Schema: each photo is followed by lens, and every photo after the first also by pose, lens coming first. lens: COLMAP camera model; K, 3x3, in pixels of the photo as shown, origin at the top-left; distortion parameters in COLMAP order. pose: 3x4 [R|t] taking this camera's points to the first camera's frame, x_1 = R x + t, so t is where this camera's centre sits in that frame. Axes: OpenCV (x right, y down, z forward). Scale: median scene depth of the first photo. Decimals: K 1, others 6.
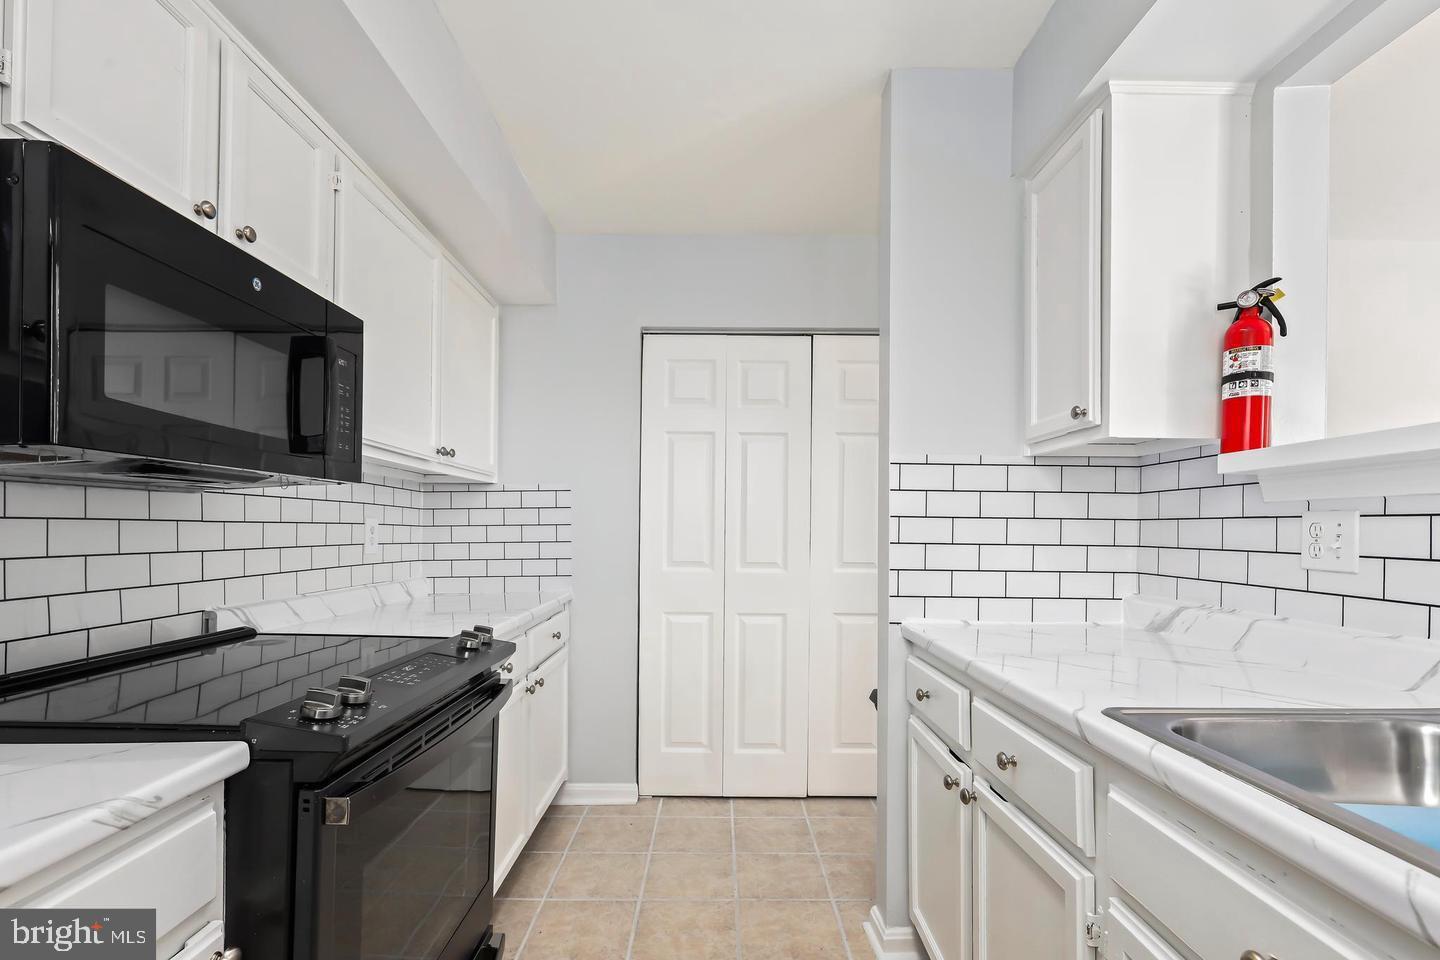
lens RADIAL K [[665.1, 0, 725.3], [0, 665.1, 511.3], [0, 0, 1]] dist [0.000560, 0.000162]
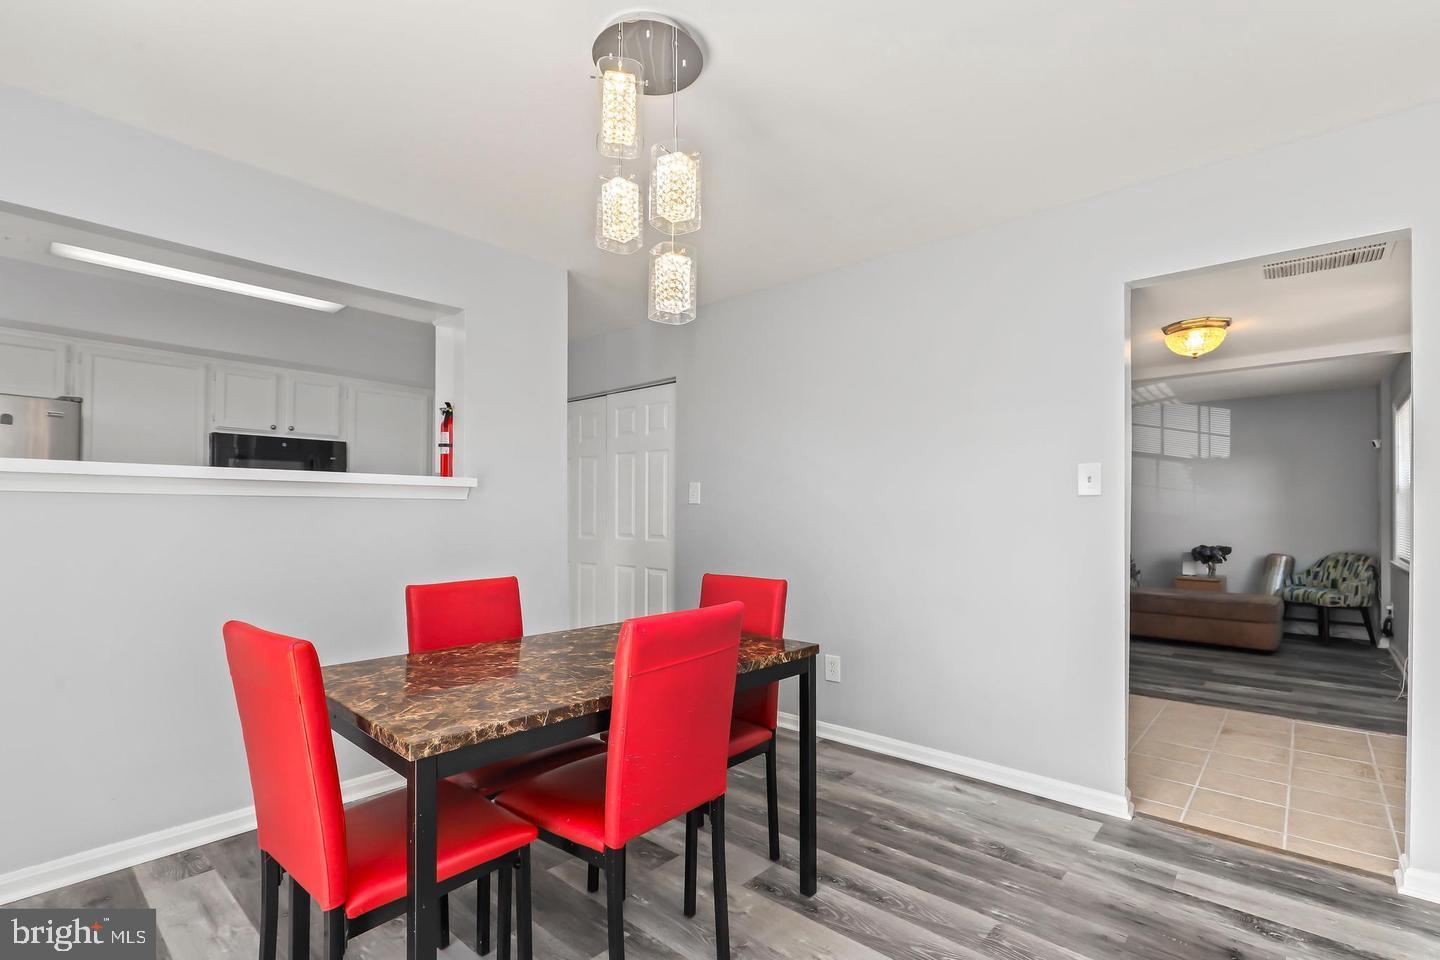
lens RADIAL K [[665.1, 0, 725.3], [0, 665.1, 511.3], [0, 0, 1]] dist [0.000560, 0.000162]
pose [[0.739953, -0.003297, -0.672651, 1.867776], [0.019797, 0.999662, 0.016878, -0.002034], [0.672368, -0.025805, 0.739767, -0.022904]]
